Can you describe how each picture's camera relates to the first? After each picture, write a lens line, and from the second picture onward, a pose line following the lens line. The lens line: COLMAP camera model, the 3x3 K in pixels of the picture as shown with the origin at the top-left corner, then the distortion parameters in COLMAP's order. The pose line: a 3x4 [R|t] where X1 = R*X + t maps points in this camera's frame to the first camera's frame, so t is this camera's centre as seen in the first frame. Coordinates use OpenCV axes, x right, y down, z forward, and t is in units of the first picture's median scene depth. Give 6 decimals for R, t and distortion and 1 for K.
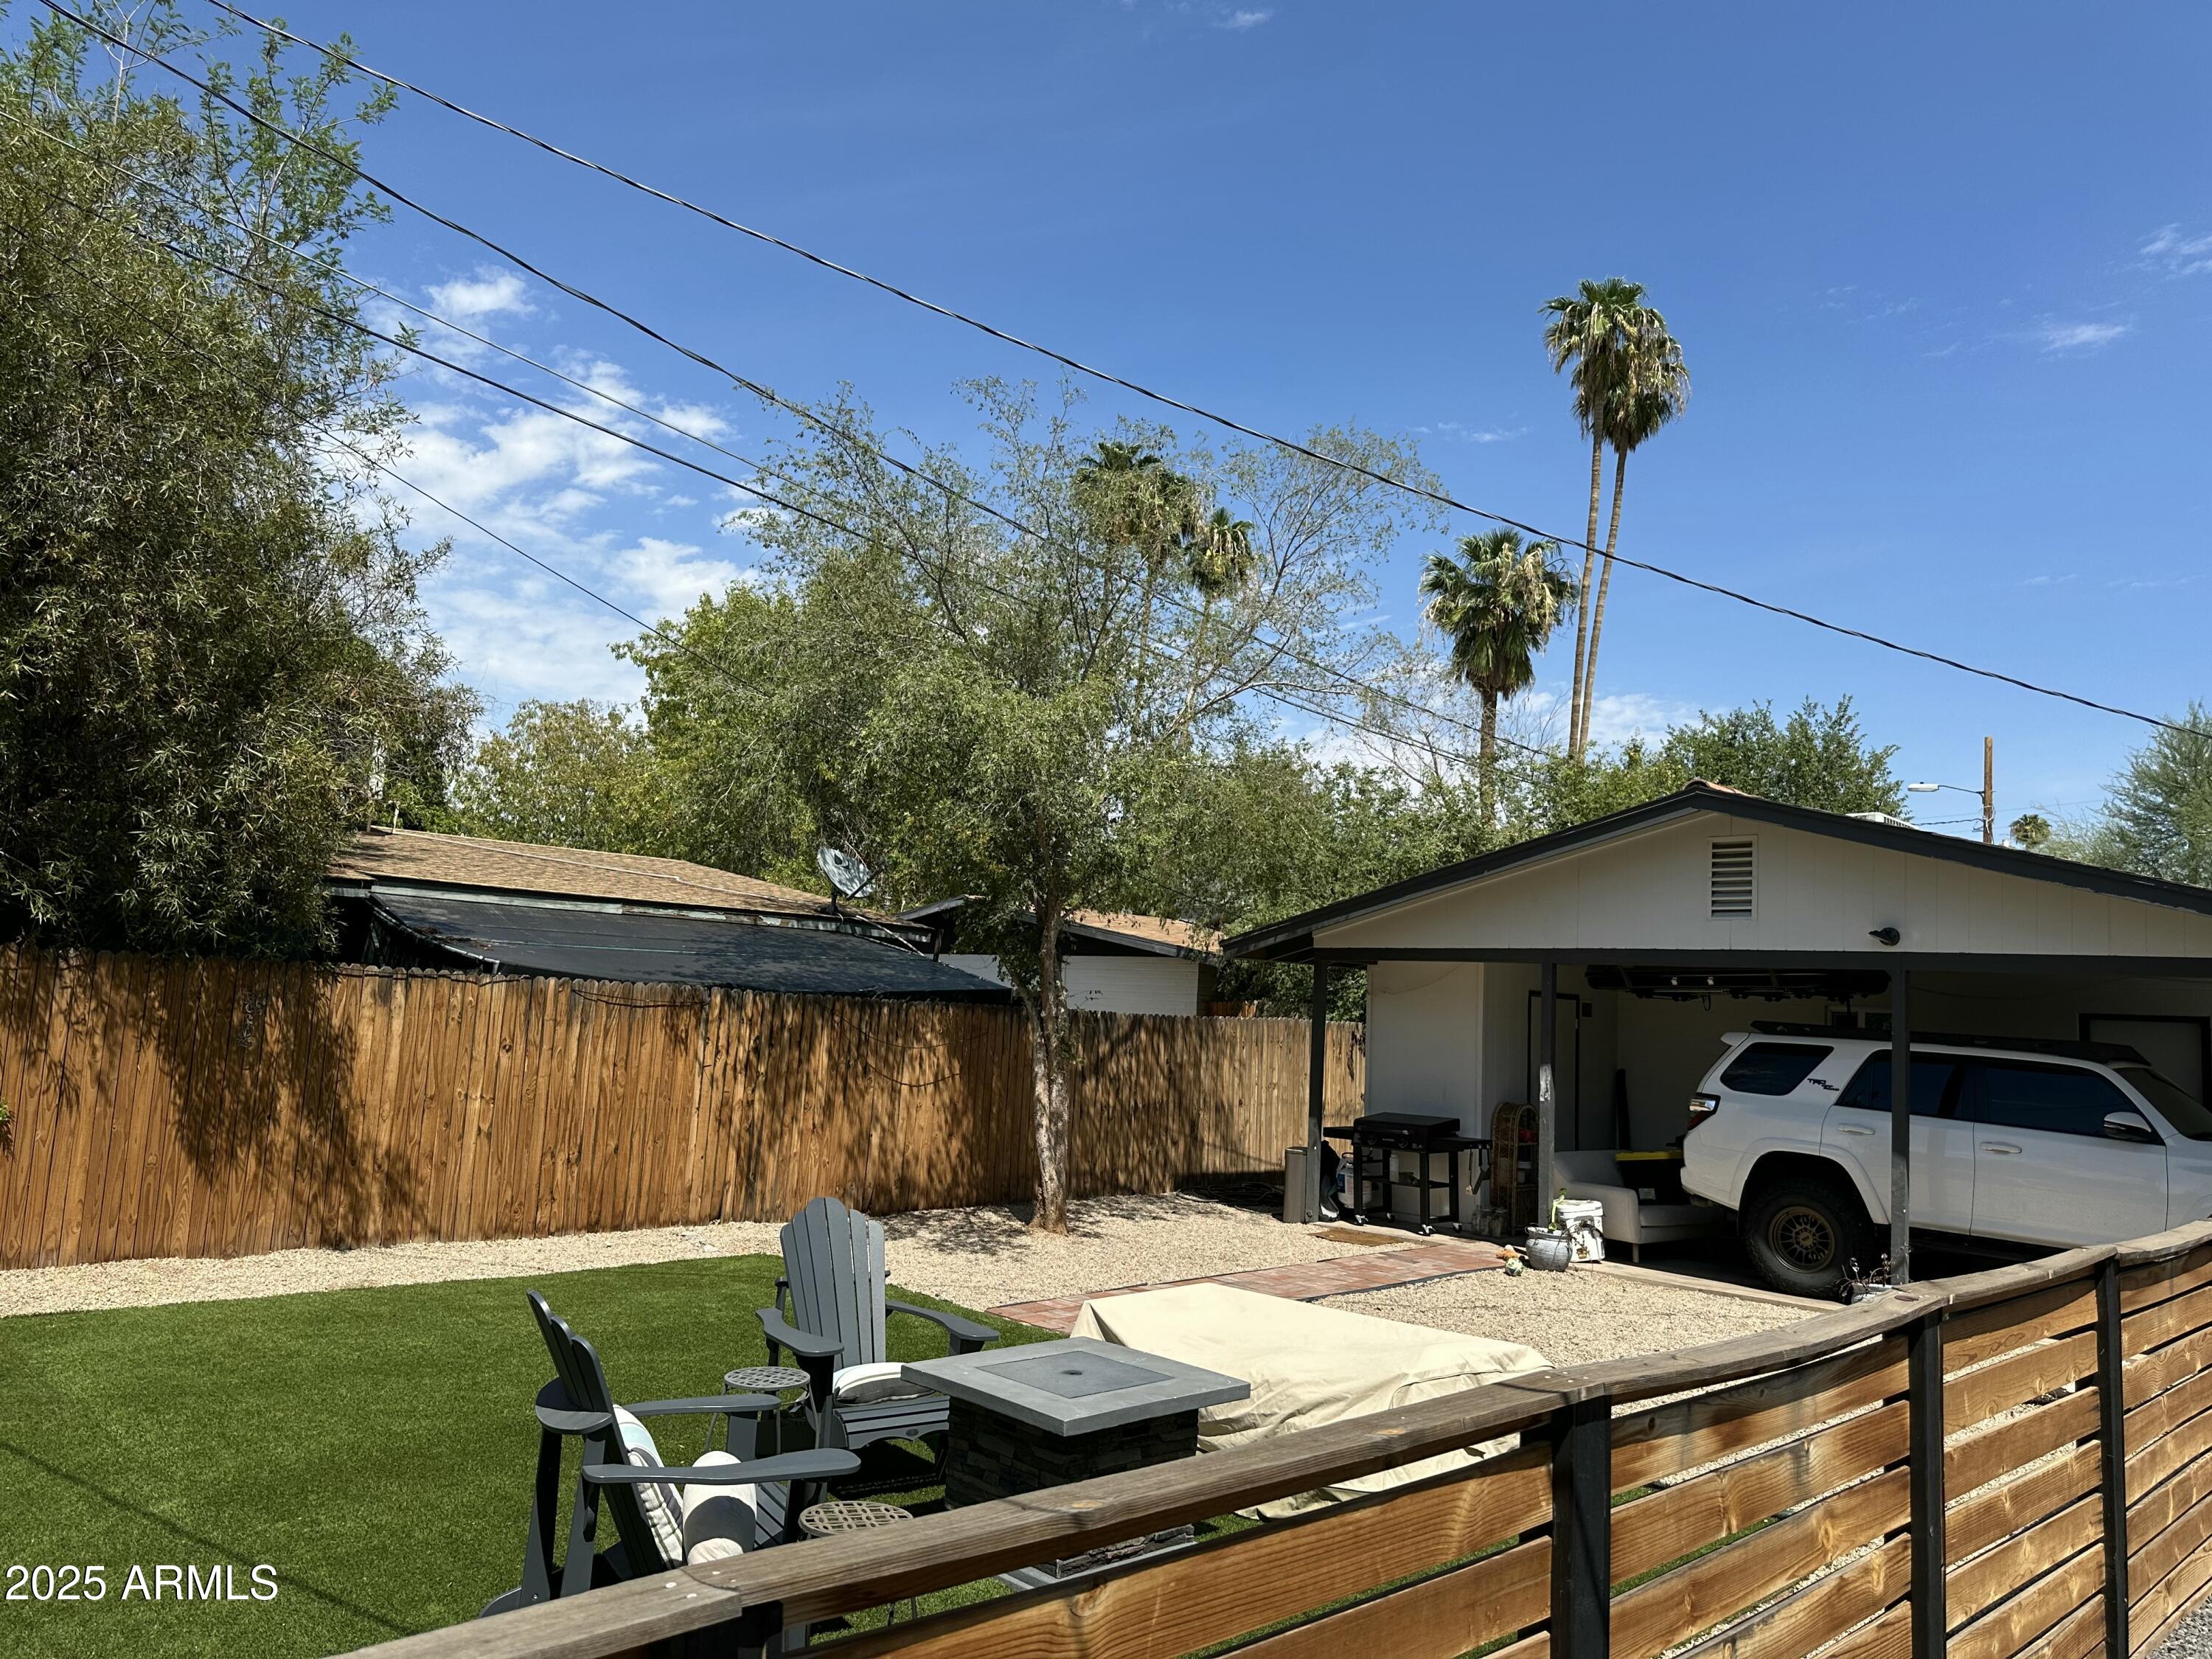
lens RADIAL K [[1544.8, 0, 1104.8], [0, 1544.8, 824.2], [0, 0, 1]] dist [-0.012400, -0.005245]
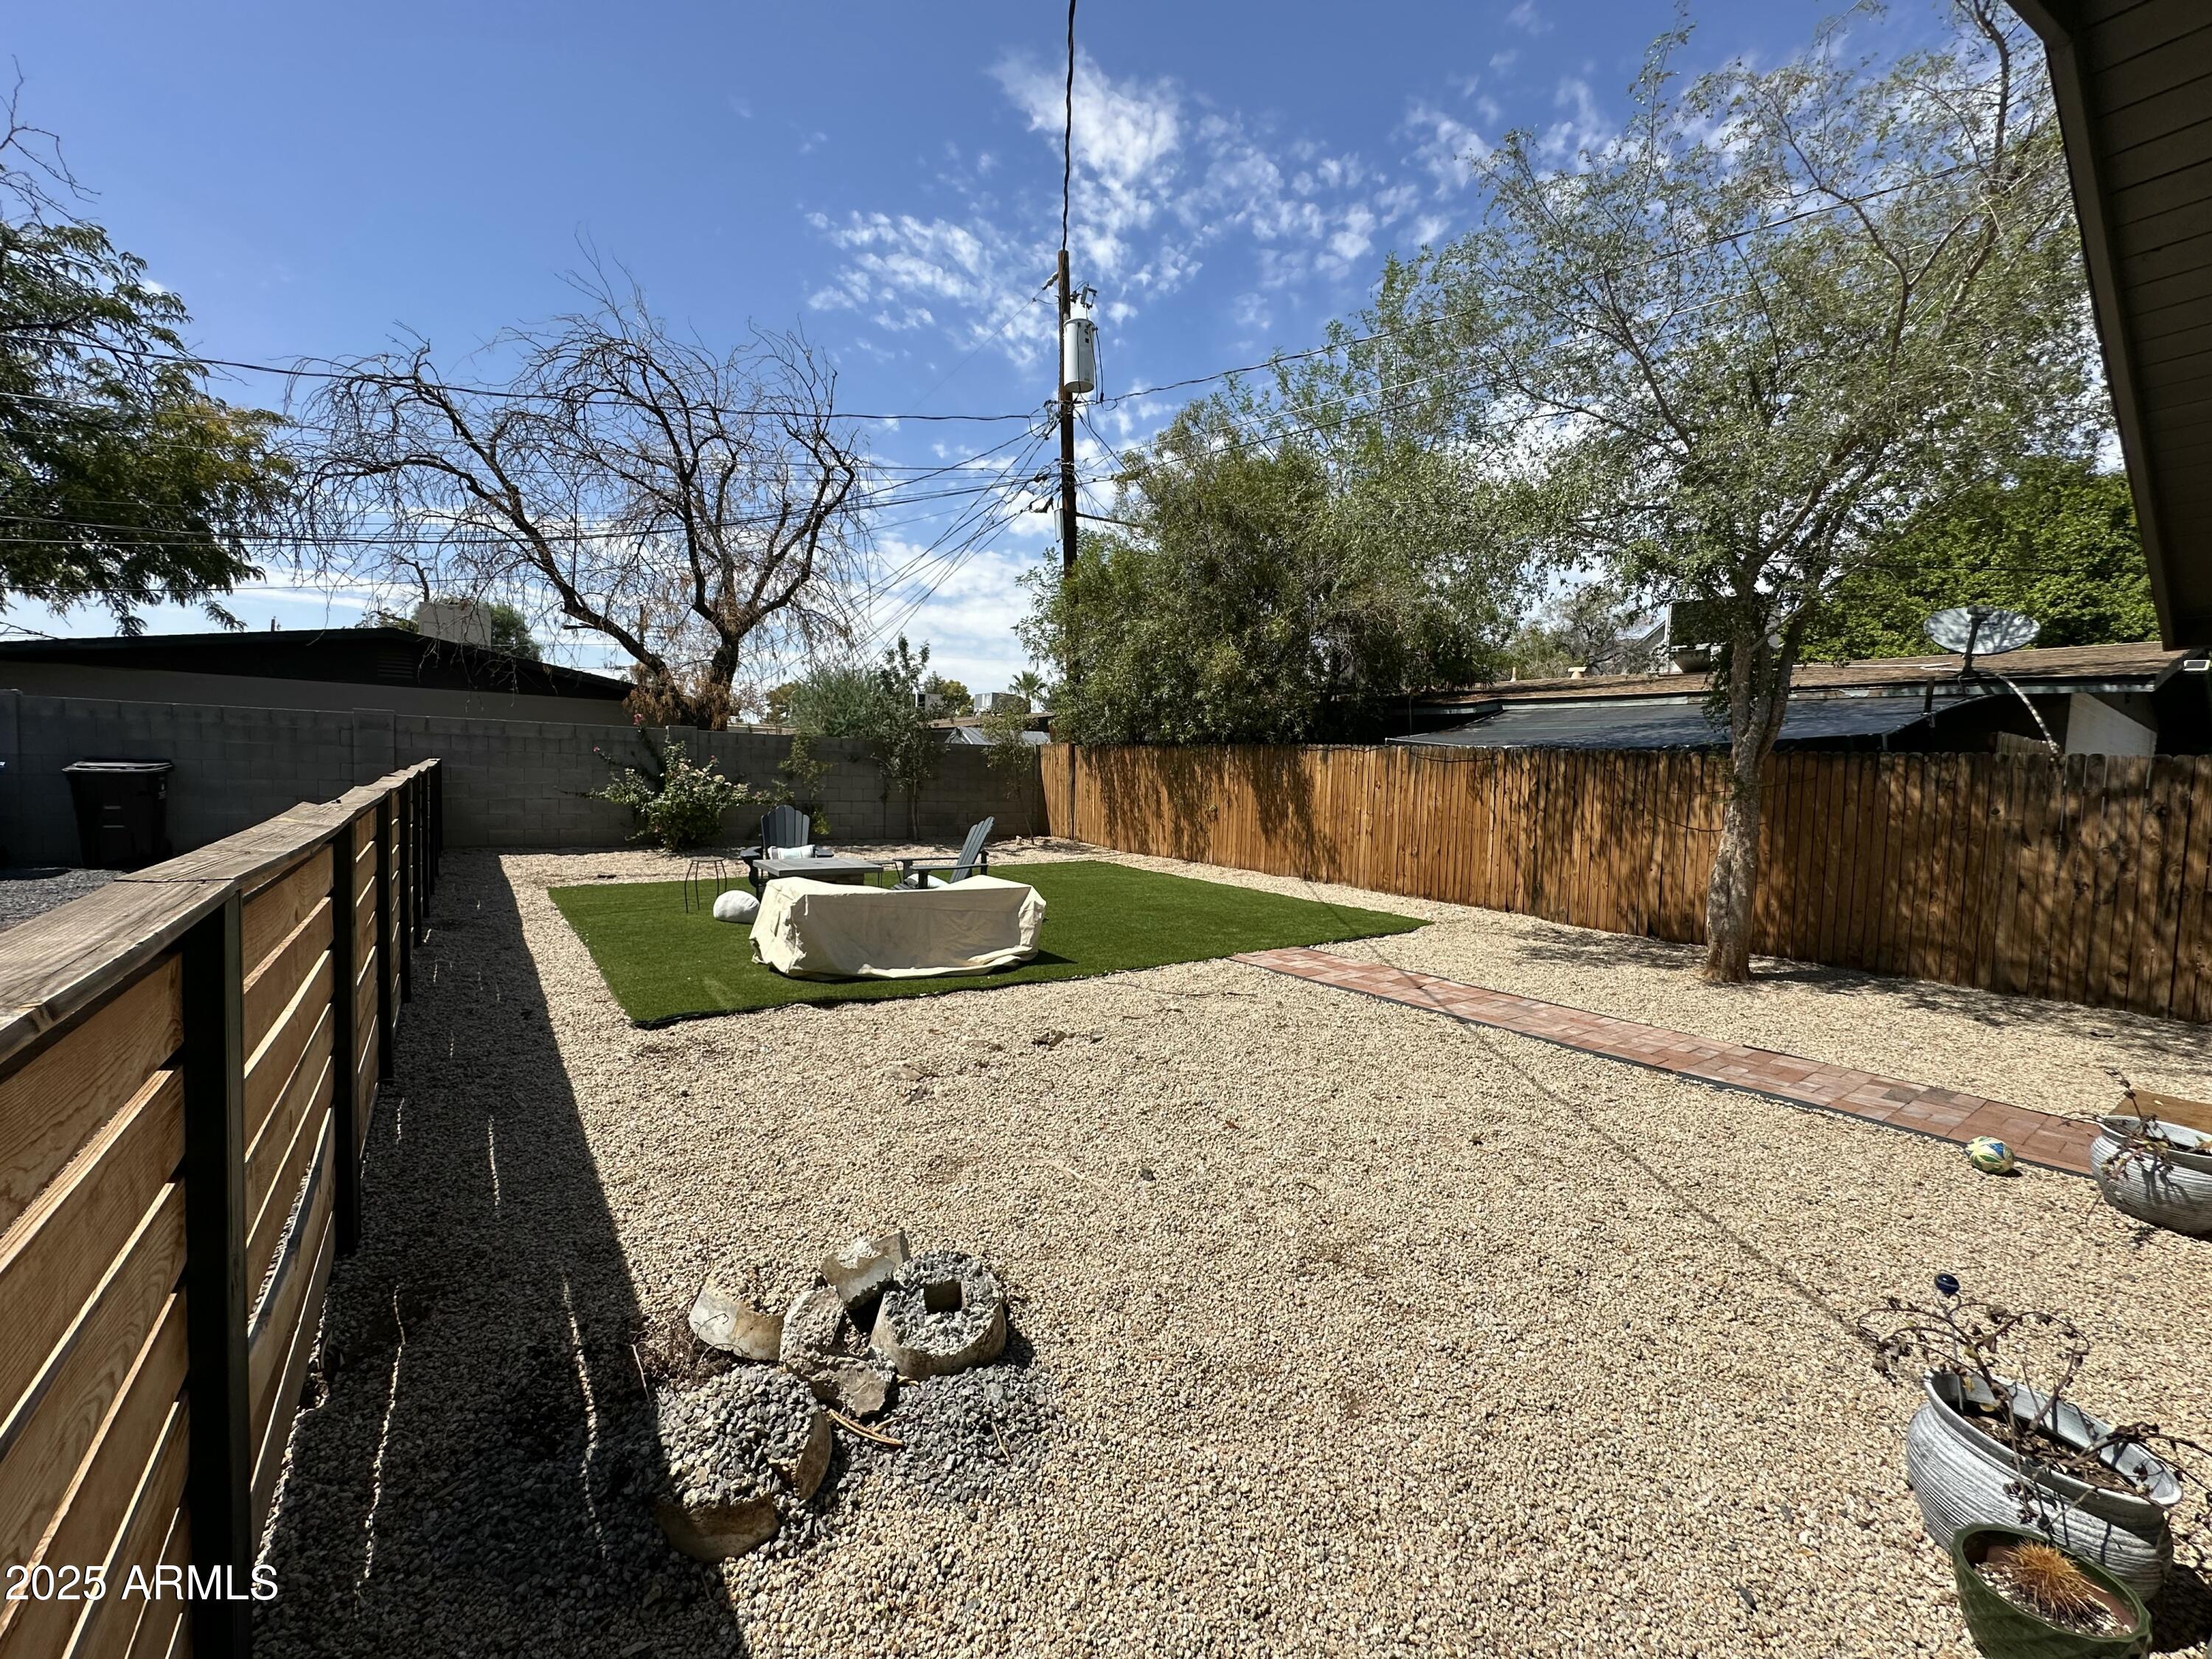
lens RADIAL K [[884.2, 0, 1110.7], [0, 884.2, 819.4], [0, 0, 1]] dist [-0.006411, -0.000018]
pose [[-0.139860, -0.002097, -0.990169, 0.674420], [0.076317, 0.997000, -0.012891, 0.176091], [0.987226, -0.077369, -0.139281, 0.851419]]
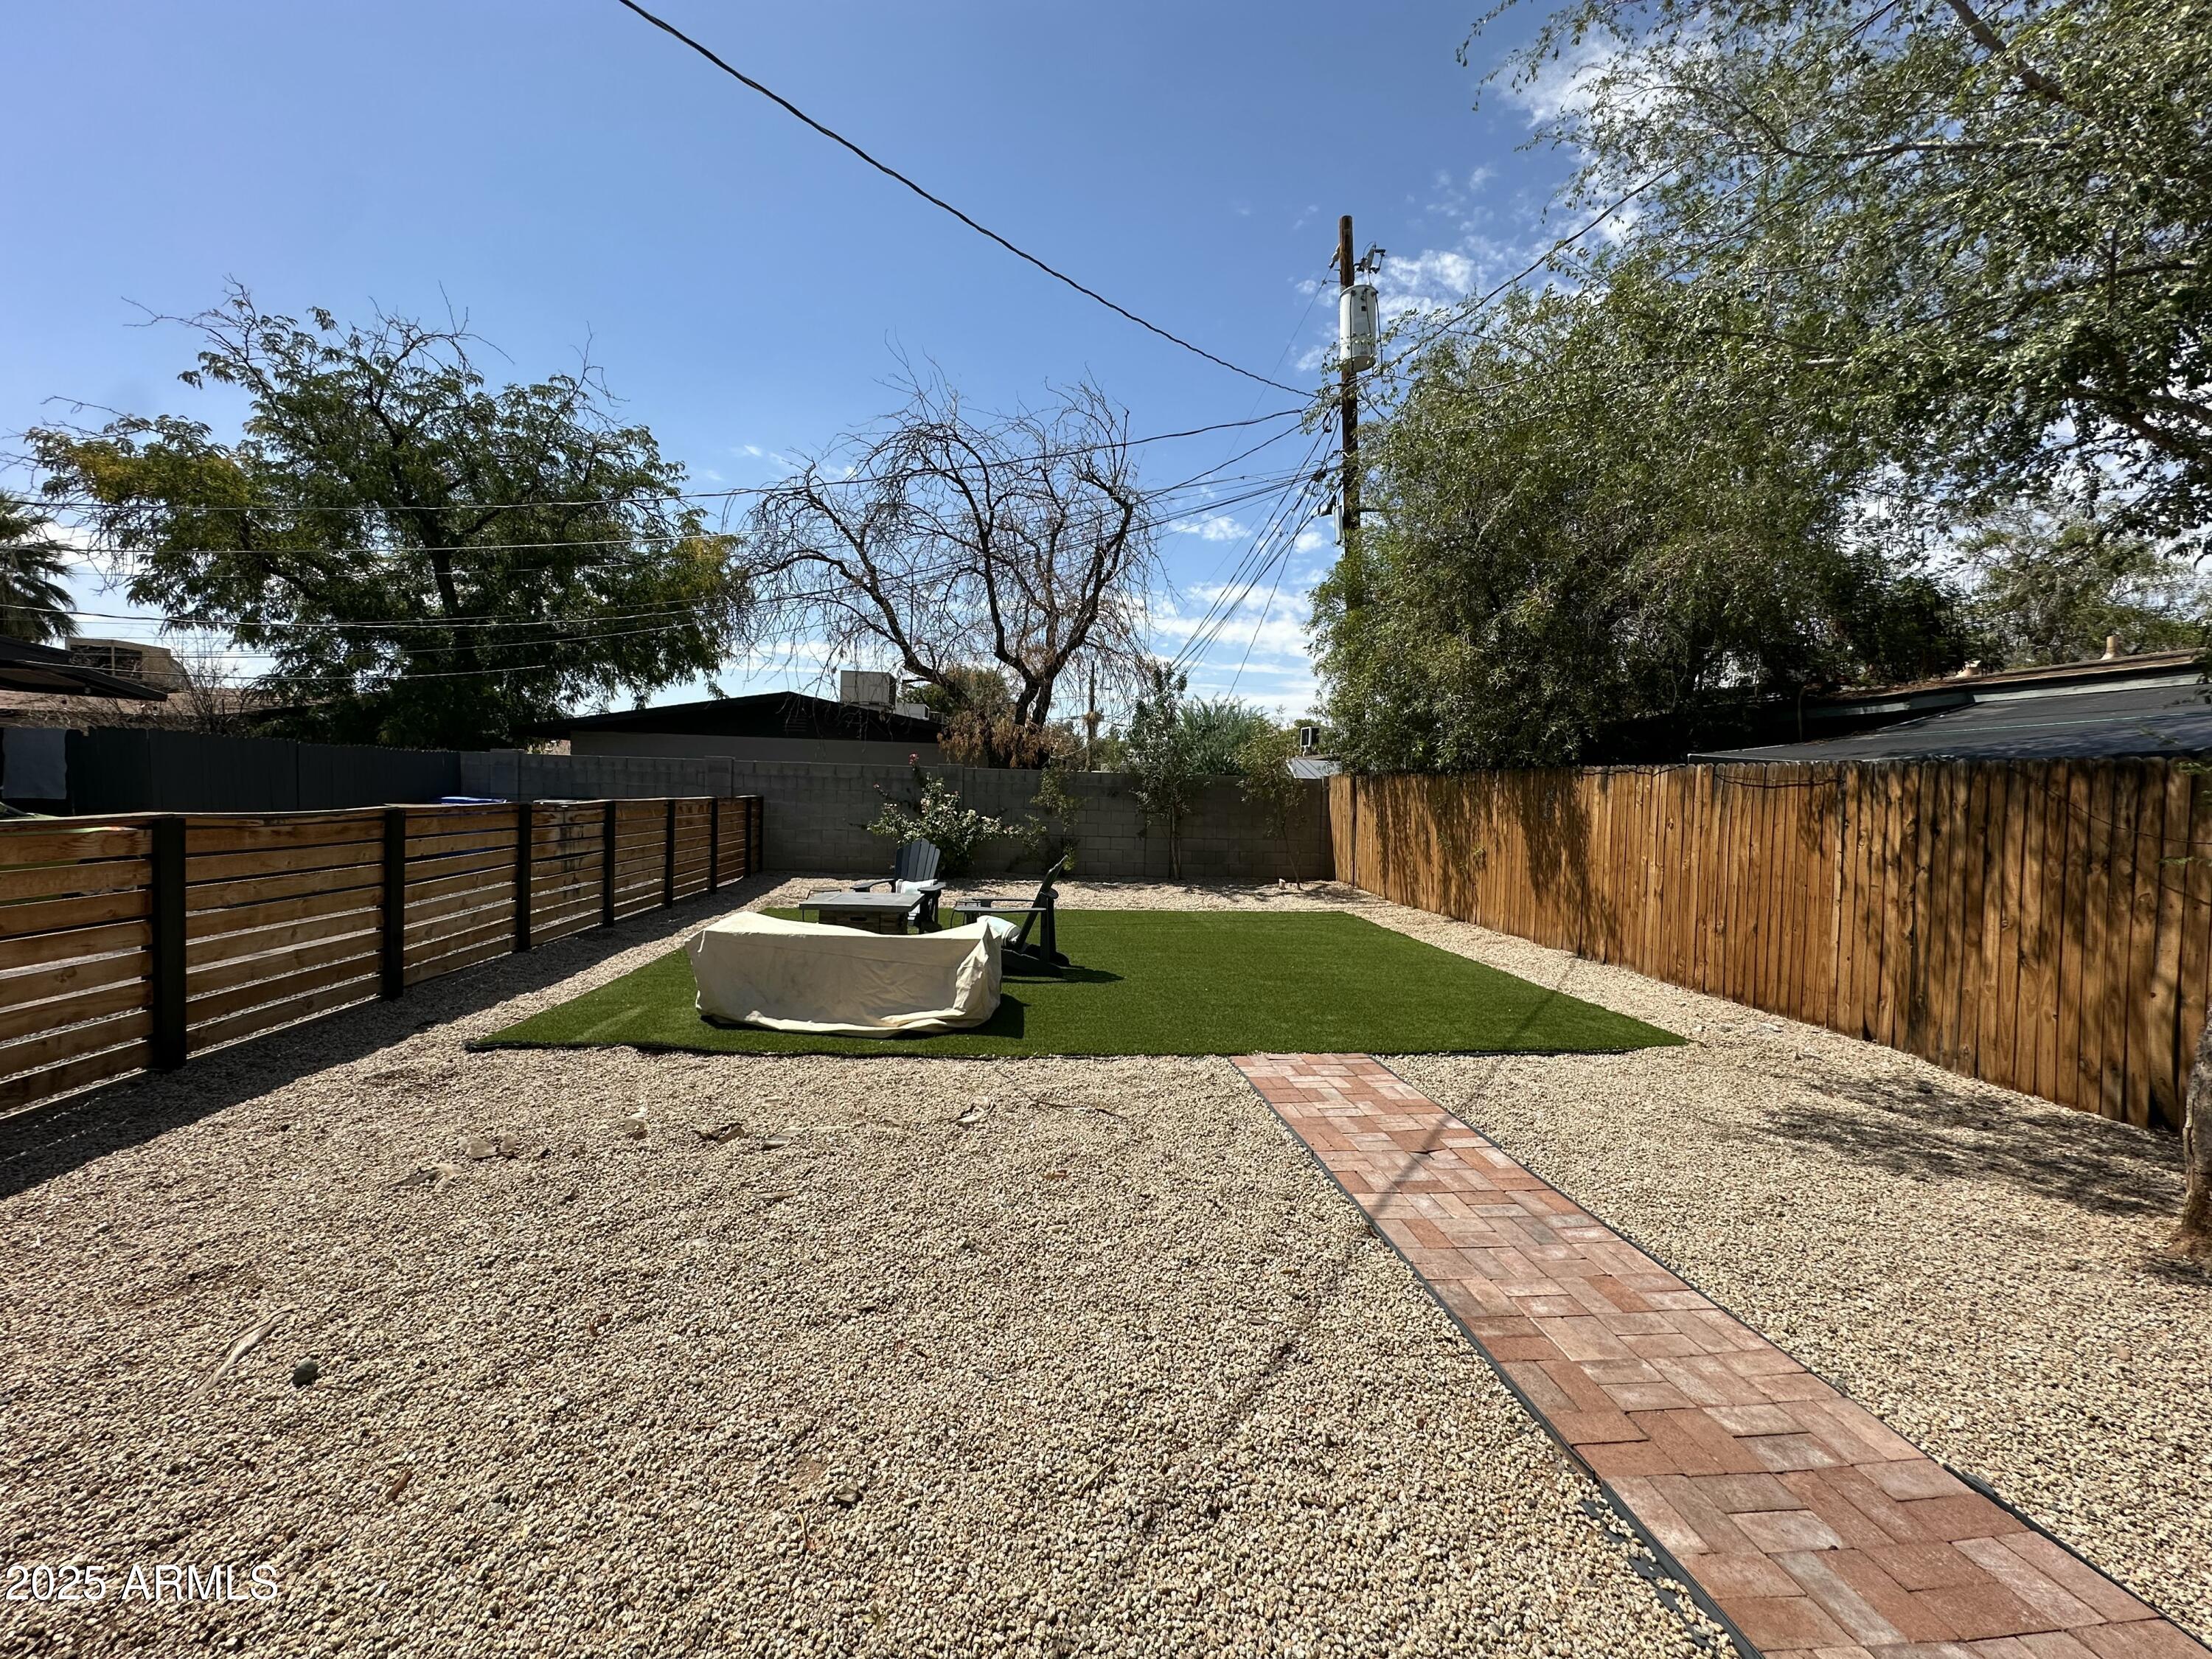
lens RADIAL K [[884.2, 0, 1107.3], [0, 884.2, 822.6], [0, 0, 1]] dist [-0.006411, -0.000018]
pose [[-0.618729, -0.043049, -0.784424, 0.425096], [0.032741, 0.996217, -0.080498, 0.187035], [0.784922, -0.075489, -0.614979, 1.098943]]
